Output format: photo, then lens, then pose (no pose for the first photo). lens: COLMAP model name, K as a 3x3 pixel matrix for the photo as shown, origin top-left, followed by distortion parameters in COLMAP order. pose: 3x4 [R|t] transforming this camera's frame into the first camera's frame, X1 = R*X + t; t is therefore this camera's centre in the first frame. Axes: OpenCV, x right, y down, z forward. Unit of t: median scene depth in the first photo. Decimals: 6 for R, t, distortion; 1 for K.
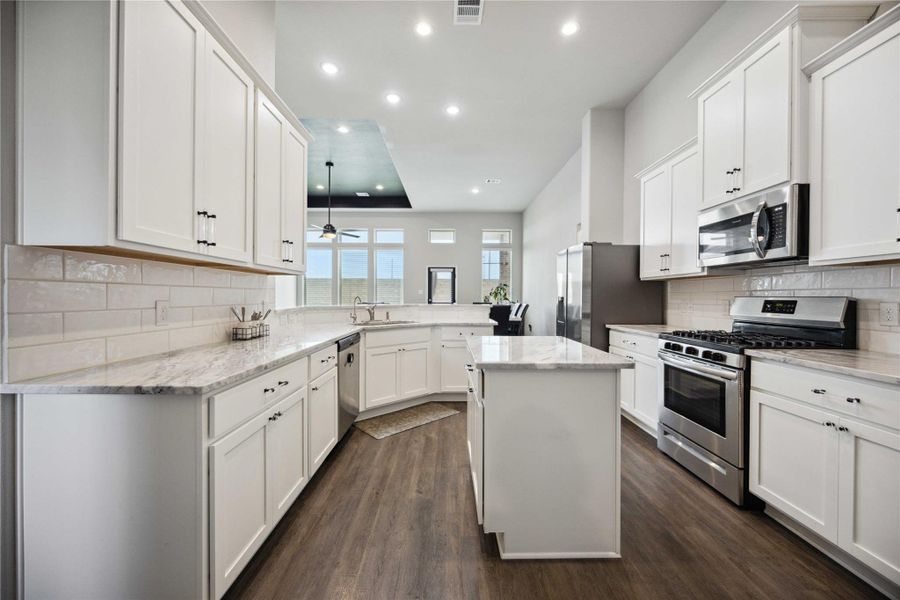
lens RADIAL K [[345.1, 0, 447.4], [0, 345.1, 298.1], [0, 0, 1]] dist [0.000200, -0.000041]
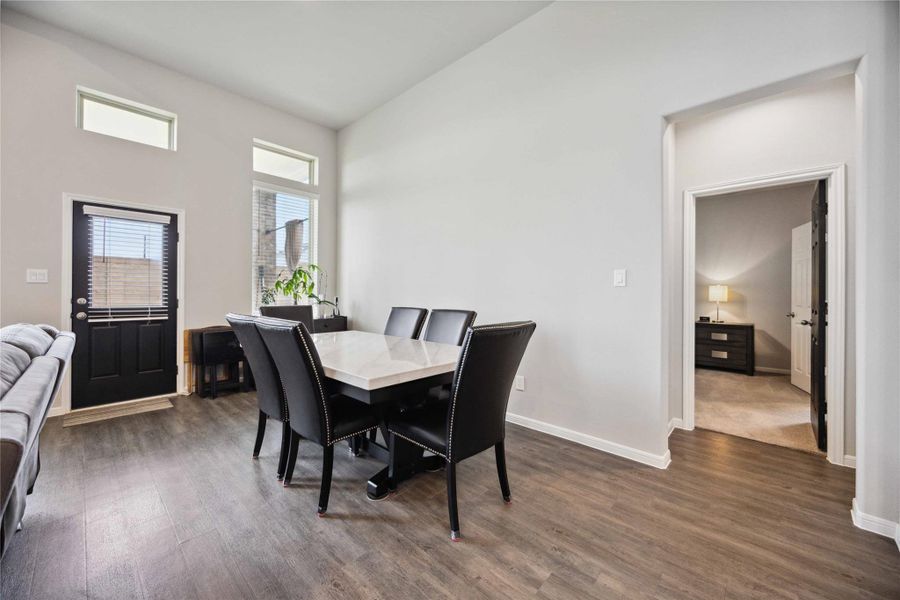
lens RADIAL K [[345.8, 0, 450.2], [0, 345.8, 290.9], [0, 0, 1]] dist [-0.002987, -0.000284]
pose [[0.675773, 0.001248, 0.737109, -0.192567], [-0.000239, 0.999999, -0.001475, -0.011993], [-0.737110, 0.000820, 0.675772, 1.828696]]
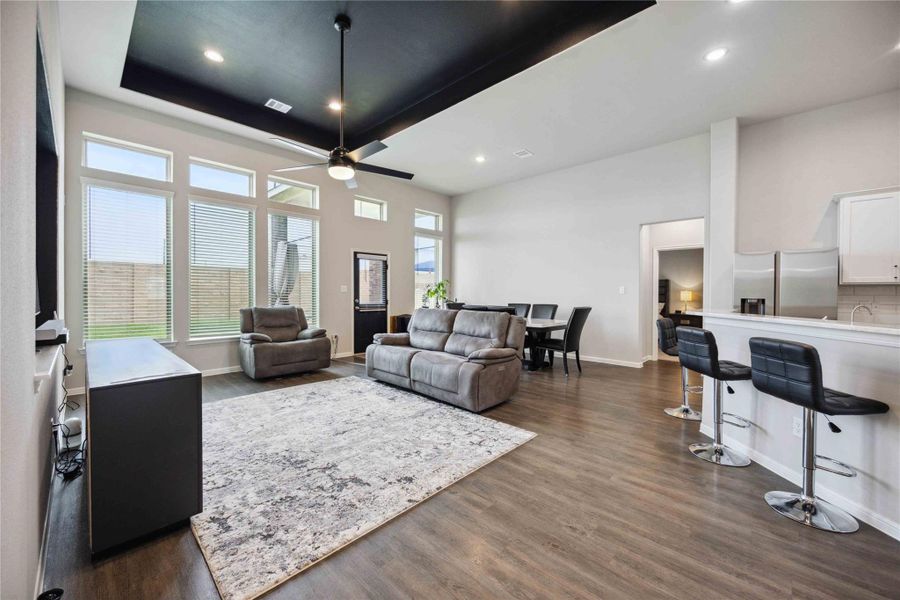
lens RADIAL K [[353.3, 0, 448.1], [0, 353.3, 295.7], [0, 0, 1]] dist [-0.011327, -0.000028]
pose [[0.688917, -0.006865, 0.724808, -1.500448], [0.002193, 0.999970, 0.007387, -0.030908], [-0.724837, -0.003500, 0.688912, 1.405871]]
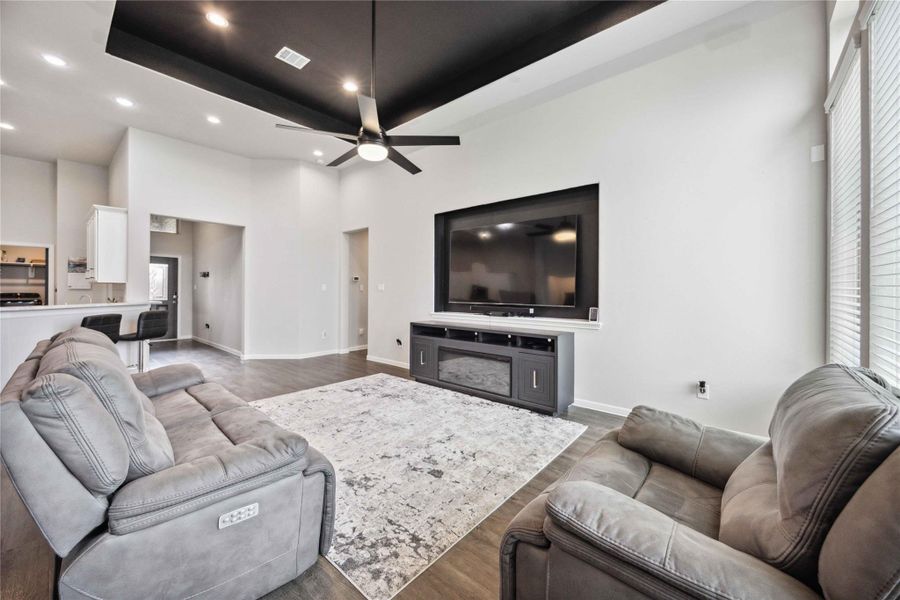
lens RADIAL K [[343.7, 0, 450.5], [0, 343.7, 294.6], [0, 0, 1]] dist [-0.002564, -0.000075]
pose [[-0.648685, 0.002409, -0.761054, -0.236985], [-0.011992, 0.999838, 0.013387, -0.043101], [0.760963, 0.017811, -0.648551, 3.367849]]
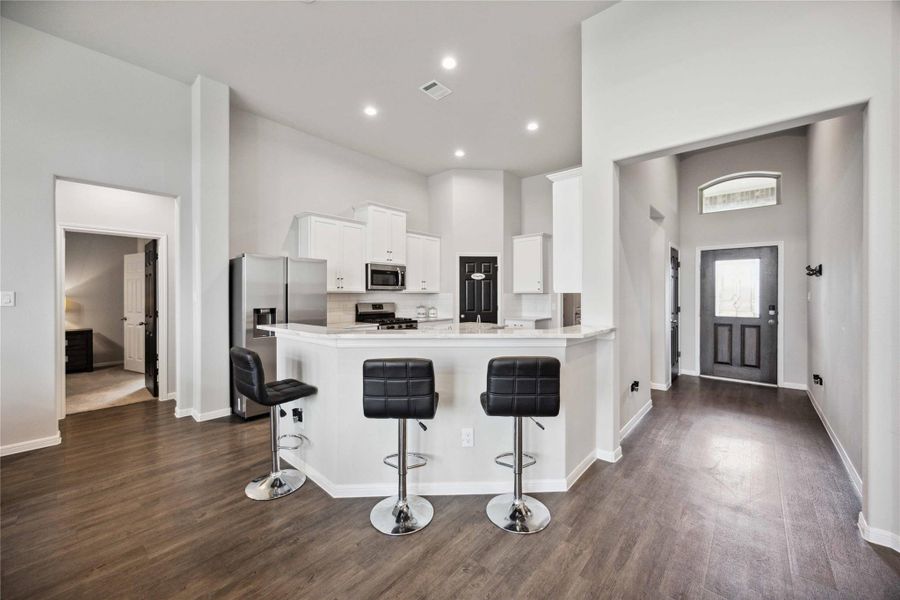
lens RADIAL K [[343.7, 0, 450.5], [0, 343.7, 294.6], [0, 0, 1]] dist [-0.002564, -0.000075]
pose [[-0.751537, -0.002128, 0.659687, -0.870937], [0.002204, 0.999981, 0.005736, -0.061448], [-0.659687, 0.005765, -0.751519, 2.000303]]
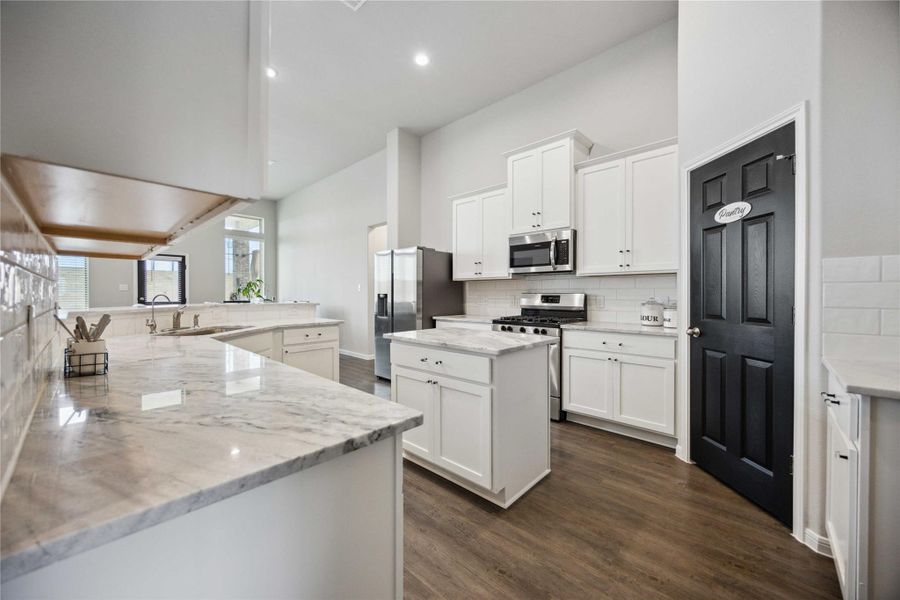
lens RADIAL K [[343.7, 0, 450.5], [0, 343.7, 294.6], [0, 0, 1]] dist [-0.002564, -0.000075]
pose [[0.683839, -0.005337, 0.729613, -0.462157], [0.005966, 0.999981, 0.001724, -0.002236], [-0.729608, 0.003174, 0.683858, 0.168128]]
